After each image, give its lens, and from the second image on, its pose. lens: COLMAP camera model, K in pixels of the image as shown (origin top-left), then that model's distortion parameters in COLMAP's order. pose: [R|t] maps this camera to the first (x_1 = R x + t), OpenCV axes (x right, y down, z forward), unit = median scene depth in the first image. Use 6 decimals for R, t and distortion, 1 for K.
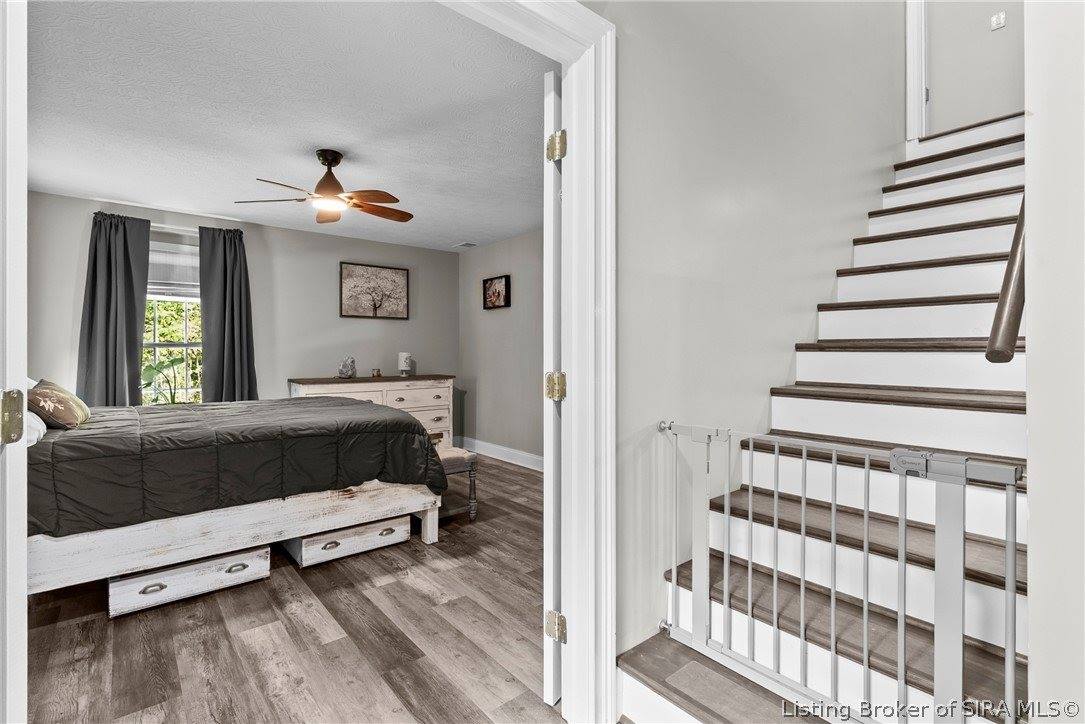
lens RADIAL K [[495.6, 0, 539.9], [0, 495.6, 356.2], [0, 0, 1]] dist [-0.001689, 0.001038]
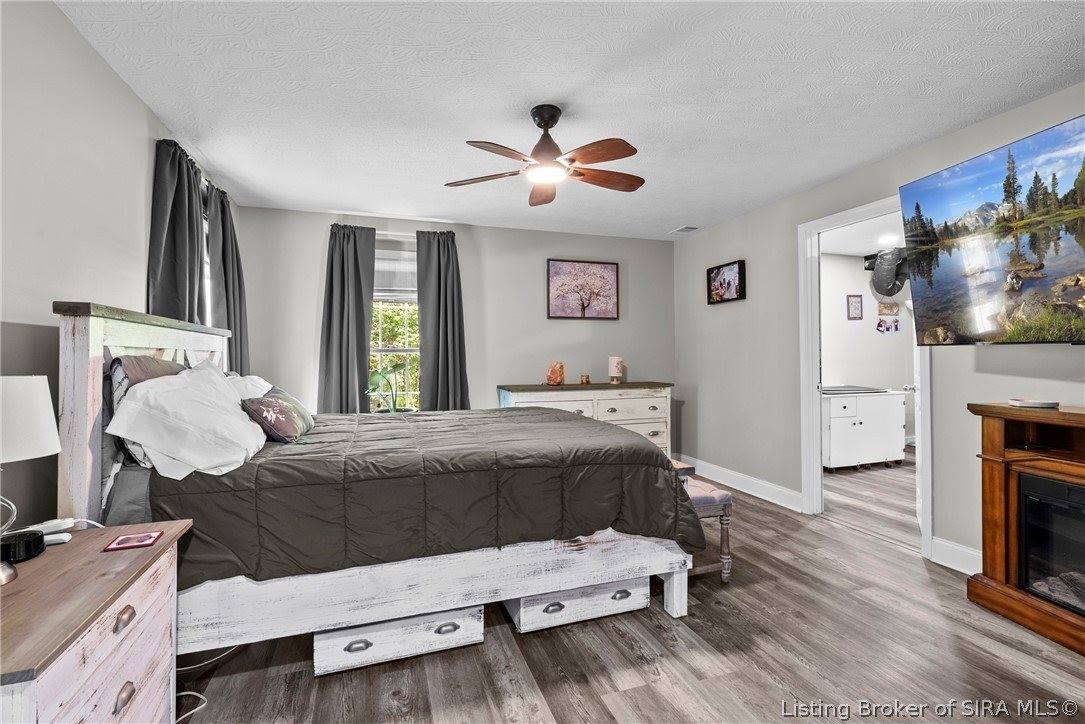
lens RADIAL K [[495.6, 0, 546.8], [0, 495.6, 359.7], [0, 0, 1]] dist [-0.001689, 0.001038]
pose [[0.934853, -0.005358, -0.354996, -0.141119], [0.004803, 0.999985, -0.002446, -0.001569], [0.355004, 0.000582, 0.934865, 0.249222]]
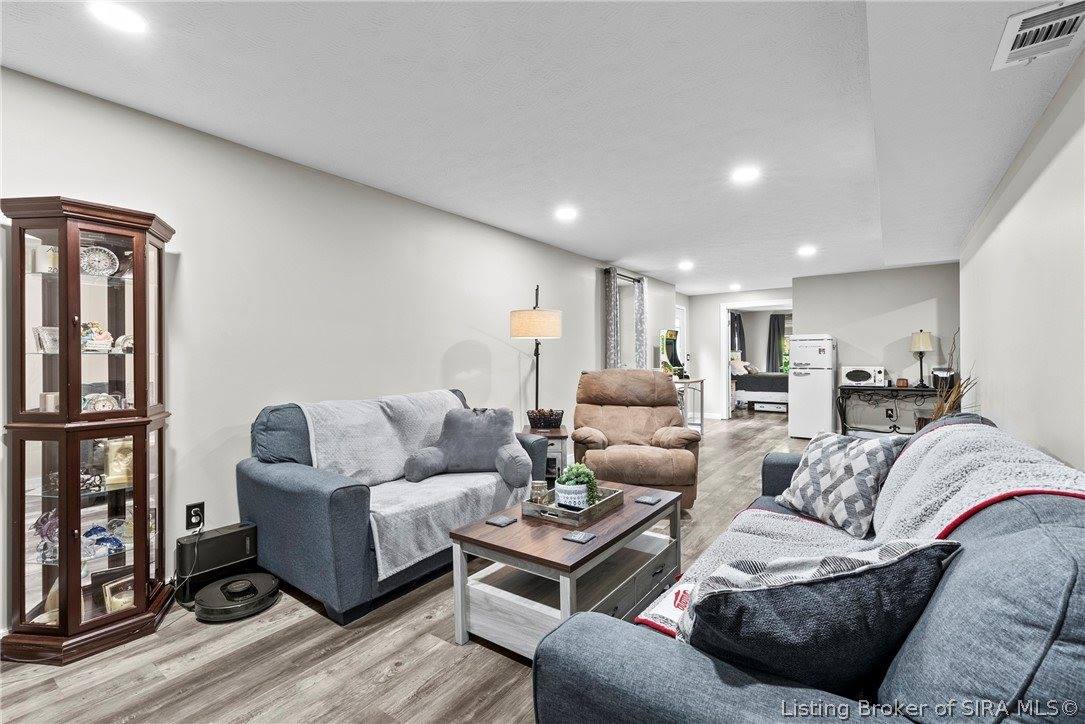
lens RADIAL K [[495.6, 0, 542.5], [0, 495.6, 359.1], [0, 0, 1]] dist [-0.001689, 0.001038]
pose [[0.259514, -0.005277, -0.965725, 2.397877], [0.007548, 0.999966, -0.003436, 0.004937], [0.965710, -0.006398, 0.259544, -1.666885]]
